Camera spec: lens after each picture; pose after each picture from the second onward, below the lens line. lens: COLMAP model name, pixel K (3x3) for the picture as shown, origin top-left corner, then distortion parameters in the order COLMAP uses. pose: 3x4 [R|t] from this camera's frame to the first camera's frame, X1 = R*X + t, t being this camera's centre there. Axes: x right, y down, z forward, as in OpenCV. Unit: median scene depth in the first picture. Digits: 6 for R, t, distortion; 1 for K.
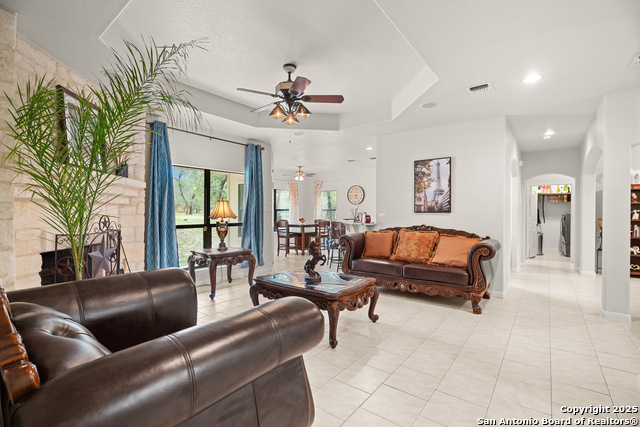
lens RADIAL K [[296.1, 0, 320.0], [0, 296.1, 213.5], [0, 0, 1]] dist [-0.003460, -0.000528]
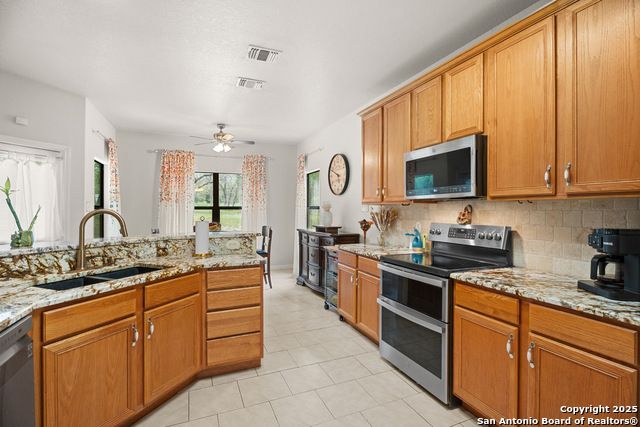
lens RADIAL K [[299.2, 0, 317.4], [0, 299.2, 209.8], [0, 0, 1]] dist [-0.000694, -0.000156]
pose [[0.876185, -0.003625, -0.481961, 0.583650], [-0.001332, 0.999950, -0.009942, -0.005872], [0.481973, 0.009353, 0.876136, 1.078305]]
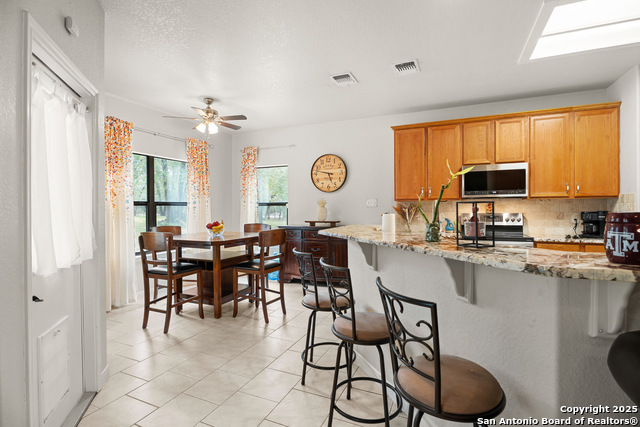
lens RADIAL K [[299.2, 0, 317.4], [0, 299.2, 209.8], [0, 0, 1]] dist [-0.000694, -0.000156]
pose [[0.969859, -0.008258, 0.243527, -0.040500], [0.009884, 0.999936, -0.005454, 0.002625], [-0.243466, 0.007697, 0.969879, 0.961654]]
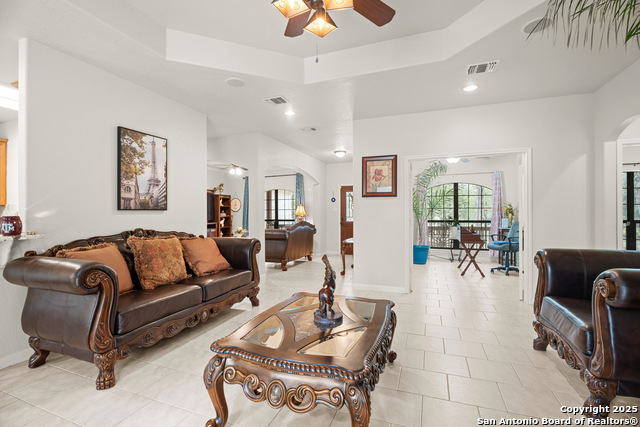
lens RADIAL K [[291.2, 0, 322.6], [0, 291.2, 213.0], [0, 0, 1]] dist [-0.015493, -0.000135]
pose [[-0.298735, -0.002199, 0.954333, -0.375176], [0.009578, 0.999940, 0.005302, 0.003491], [-0.954288, 0.010724, -0.298696, 0.765191]]
